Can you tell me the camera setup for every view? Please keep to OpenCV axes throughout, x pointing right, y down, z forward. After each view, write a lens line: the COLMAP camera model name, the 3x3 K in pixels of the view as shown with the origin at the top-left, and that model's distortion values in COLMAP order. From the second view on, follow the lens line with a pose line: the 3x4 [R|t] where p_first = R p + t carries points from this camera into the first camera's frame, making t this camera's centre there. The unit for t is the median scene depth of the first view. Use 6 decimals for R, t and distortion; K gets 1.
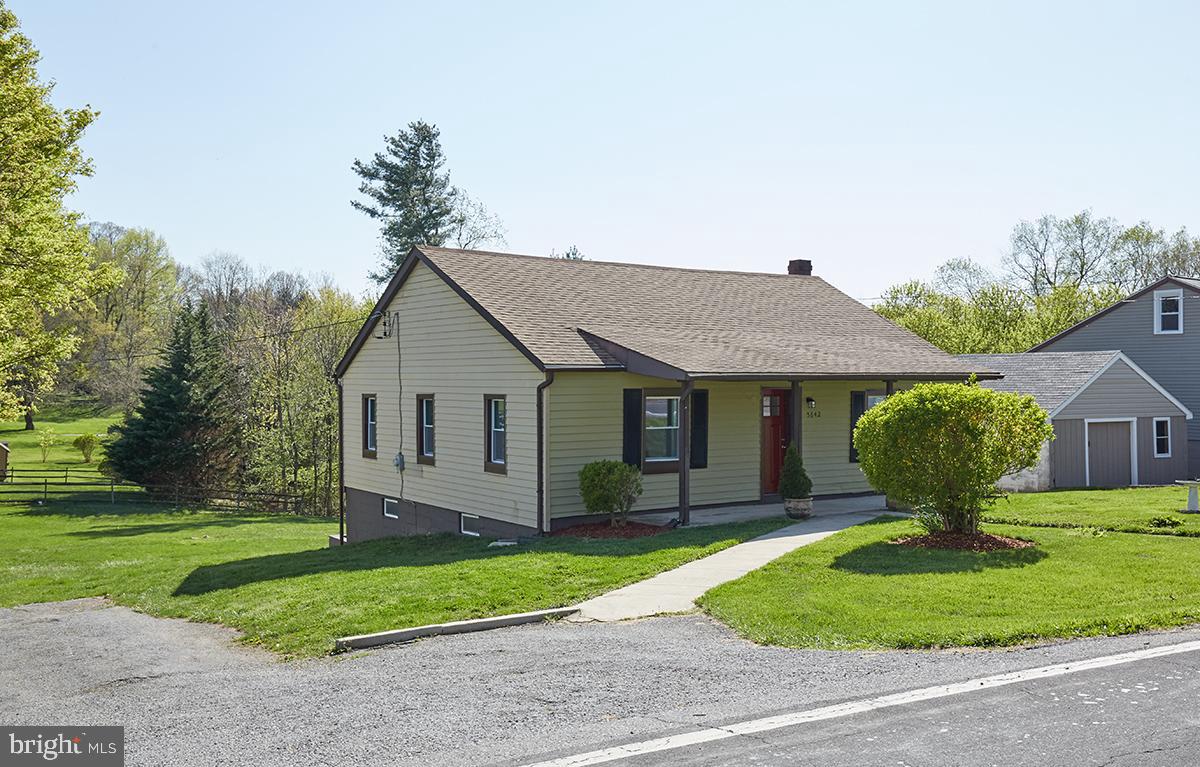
lens RADIAL K [[1050.9, 0, 597.3], [0, 1050.9, 360.0], [0, 0, 1]] dist [-0.074475, 0.155118]
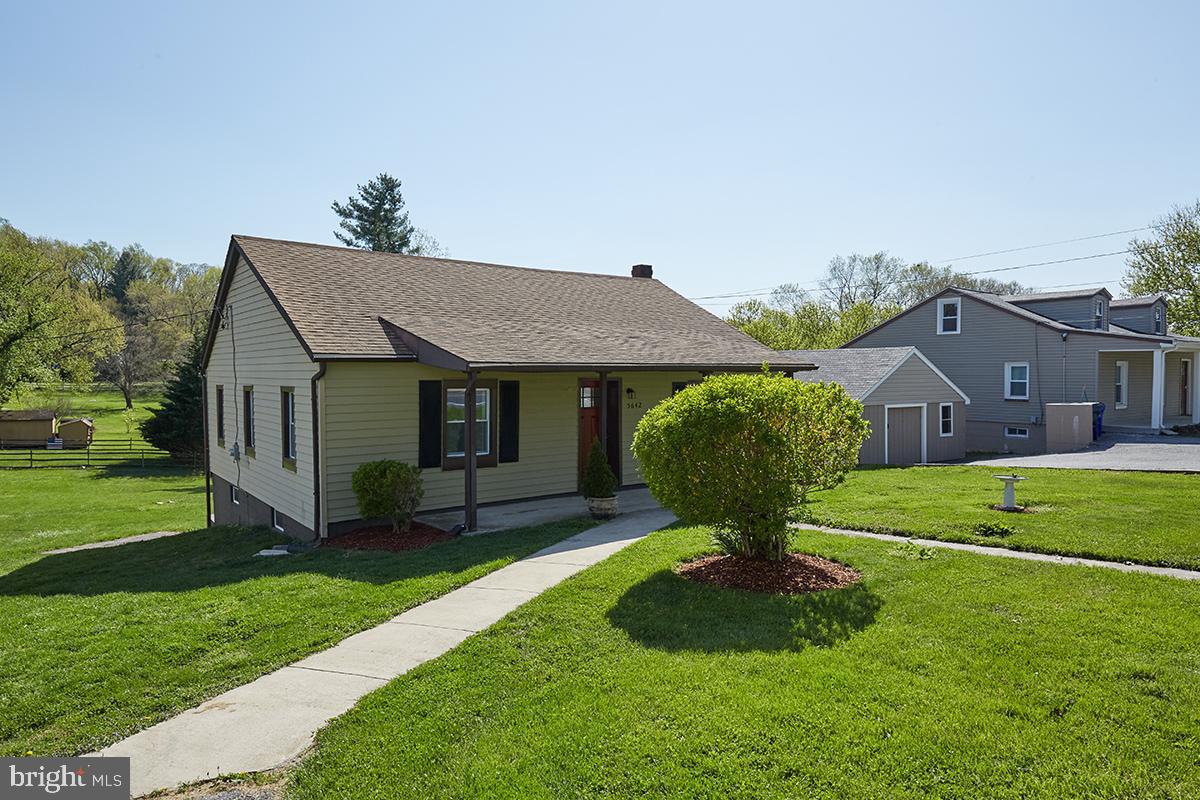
lens RADIAL K [[704.6, 0, 600.0], [0, 704.6, 400.0], [0, 0, 1]] dist [0.000349, 0.000113]
pose [[0.997243, -0.003352, 0.074129, 0.100099], [-0.001013, 0.998272, 0.058762, 0.005609], [-0.074197, -0.058675, 0.995516, 0.261524]]
